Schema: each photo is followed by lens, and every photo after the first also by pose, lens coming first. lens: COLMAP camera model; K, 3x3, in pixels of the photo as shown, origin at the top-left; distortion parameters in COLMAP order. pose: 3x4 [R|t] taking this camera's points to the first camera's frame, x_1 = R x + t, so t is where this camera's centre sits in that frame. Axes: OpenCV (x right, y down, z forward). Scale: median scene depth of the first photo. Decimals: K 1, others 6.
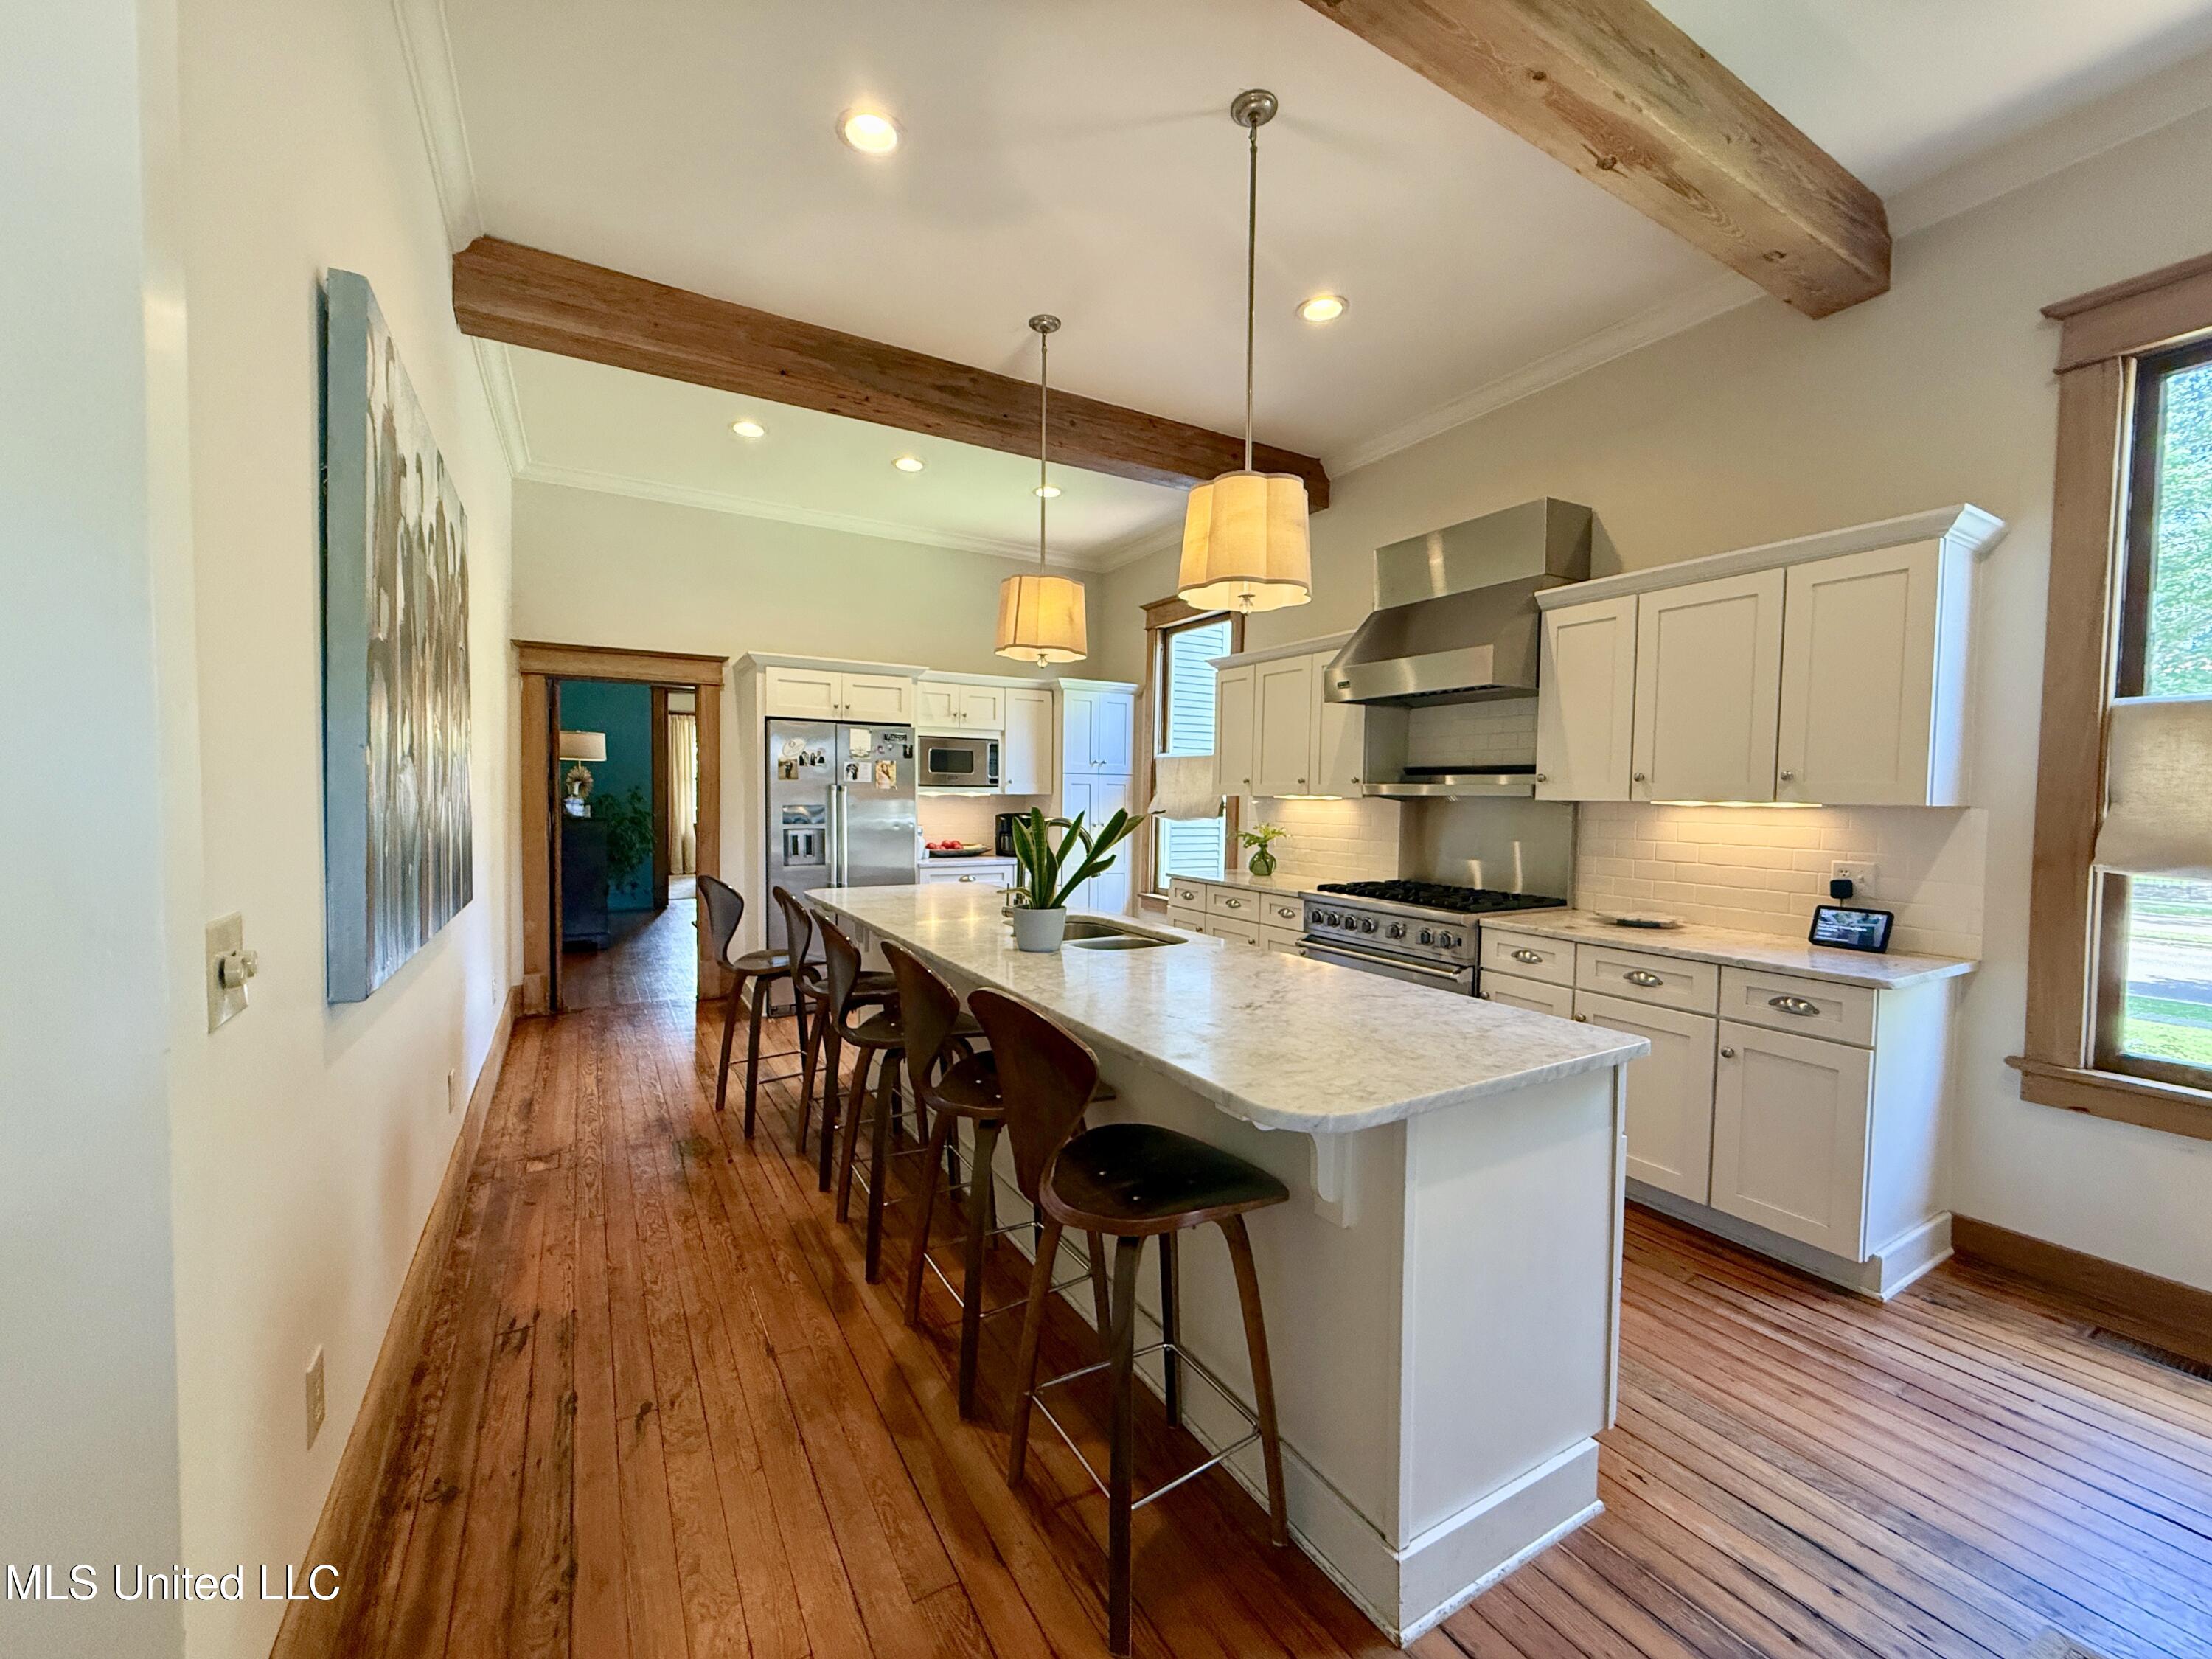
lens RADIAL K [[898.8, 0, 1148.8], [0, 898.8, 828.8], [0, 0, 1]] dist [-0.000202, -0.000005]
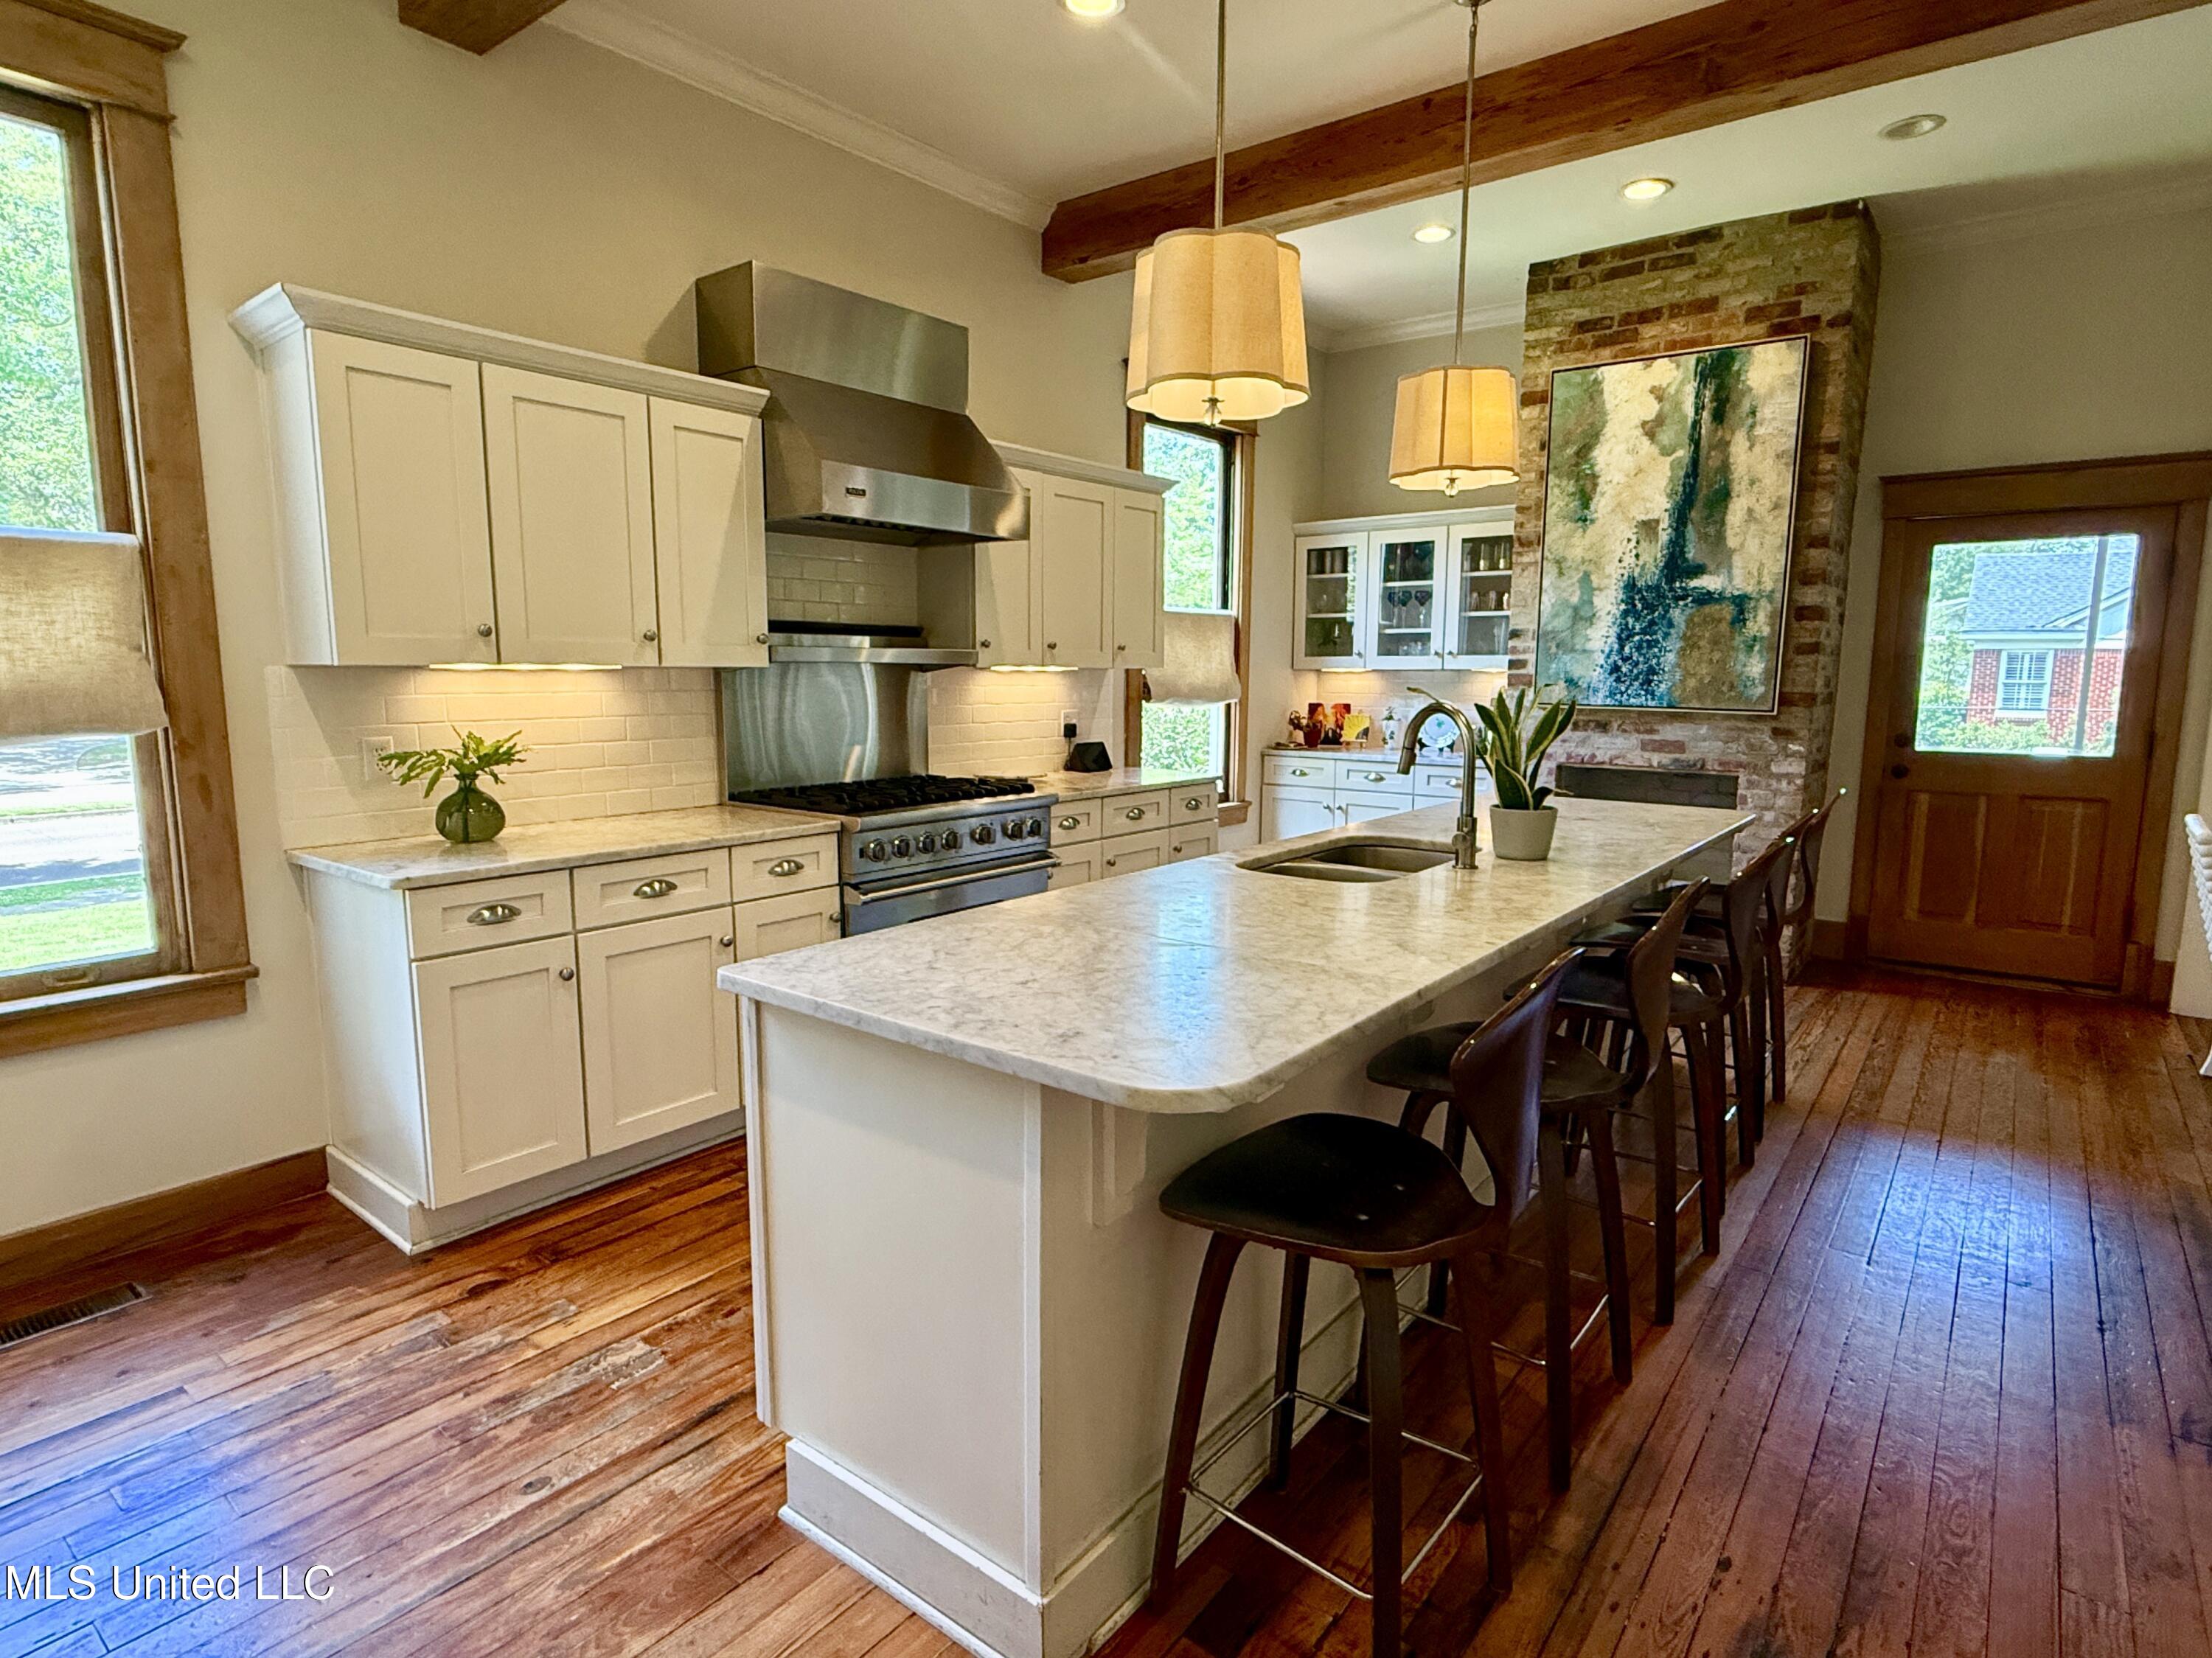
lens RADIAL K [[1195.1, 0, 1106.0], [0, 1195.1, 829.0], [0, 0, 1]] dist [0.040969, 0.000100]
pose [[-0.345912, -0.135532, 0.928427, -0.656576], [0.032763, 0.987164, 0.156314, -0.046506], [-0.937695, 0.084489, -0.337031, 1.112431]]
